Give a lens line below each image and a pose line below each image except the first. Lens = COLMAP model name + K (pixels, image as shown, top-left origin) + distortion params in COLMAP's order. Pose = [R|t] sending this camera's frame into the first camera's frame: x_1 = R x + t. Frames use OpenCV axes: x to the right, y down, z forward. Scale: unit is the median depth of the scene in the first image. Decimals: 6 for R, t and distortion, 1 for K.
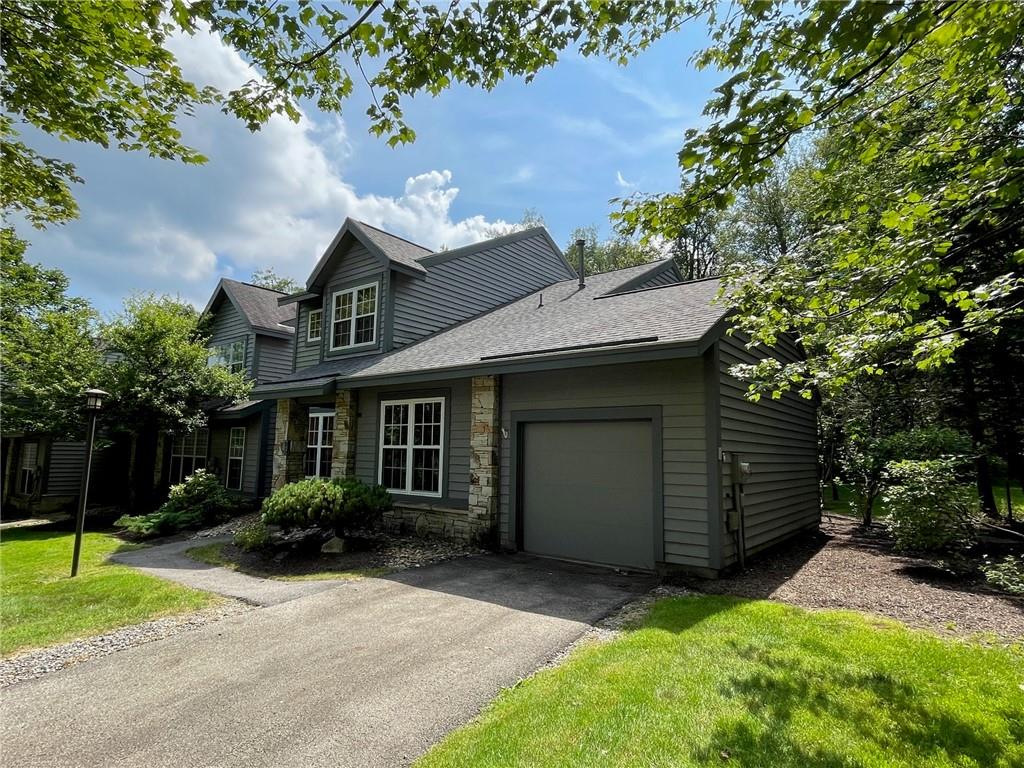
lens RADIAL K [[566.2, 0, 512.1], [0, 566.2, 382.7], [0, 0, 1]] dist [-0.012031, 0.010395]
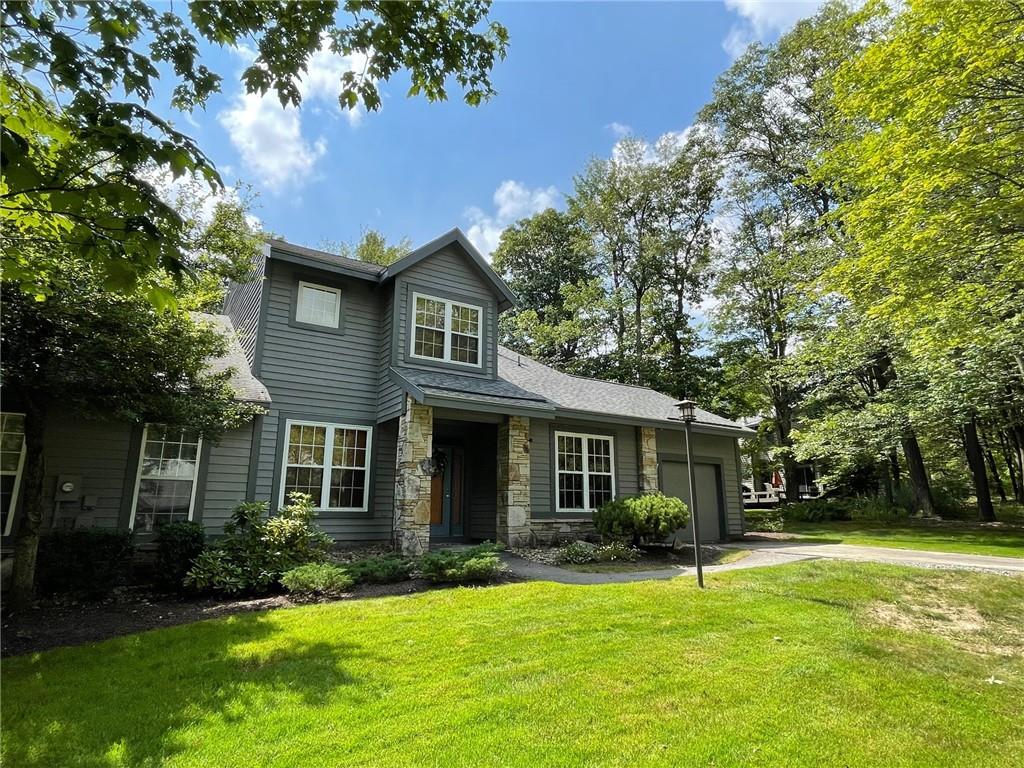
lens RADIAL K [[566.2, 0, 510.3], [0, 566.2, 379.8], [0, 0, 1]] dist [-0.012031, 0.010395]
pose [[0.329631, 0.200713, 0.922528, -1.634940], [-0.113345, 0.978486, -0.172389, 0.169783], [-0.937281, -0.047739, 0.345289, 0.857715]]
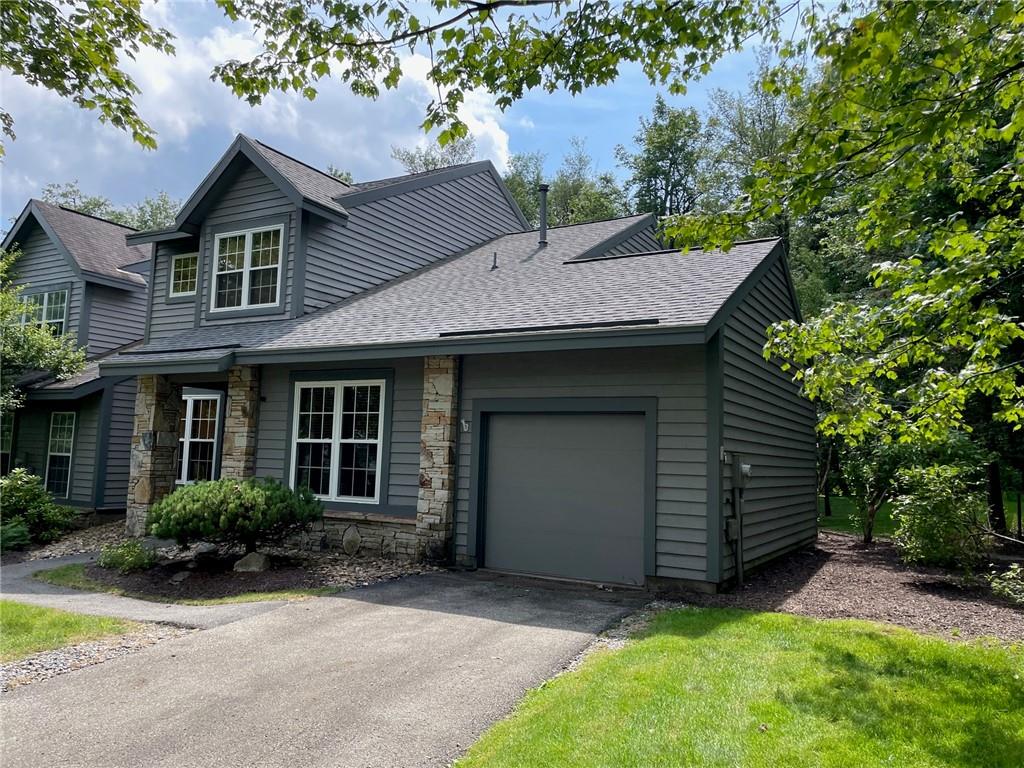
lens RADIAL K [[772.2, 0, 518.6], [0, 772.2, 383.6], [0, 0, 1]] dist [0.061710, -0.052581]
pose [[0.989031, 0.027516, 0.145124, -0.101343], [-0.032050, 0.999066, 0.028996, -0.007291], [-0.144191, -0.033330, 0.988988, -0.122816]]
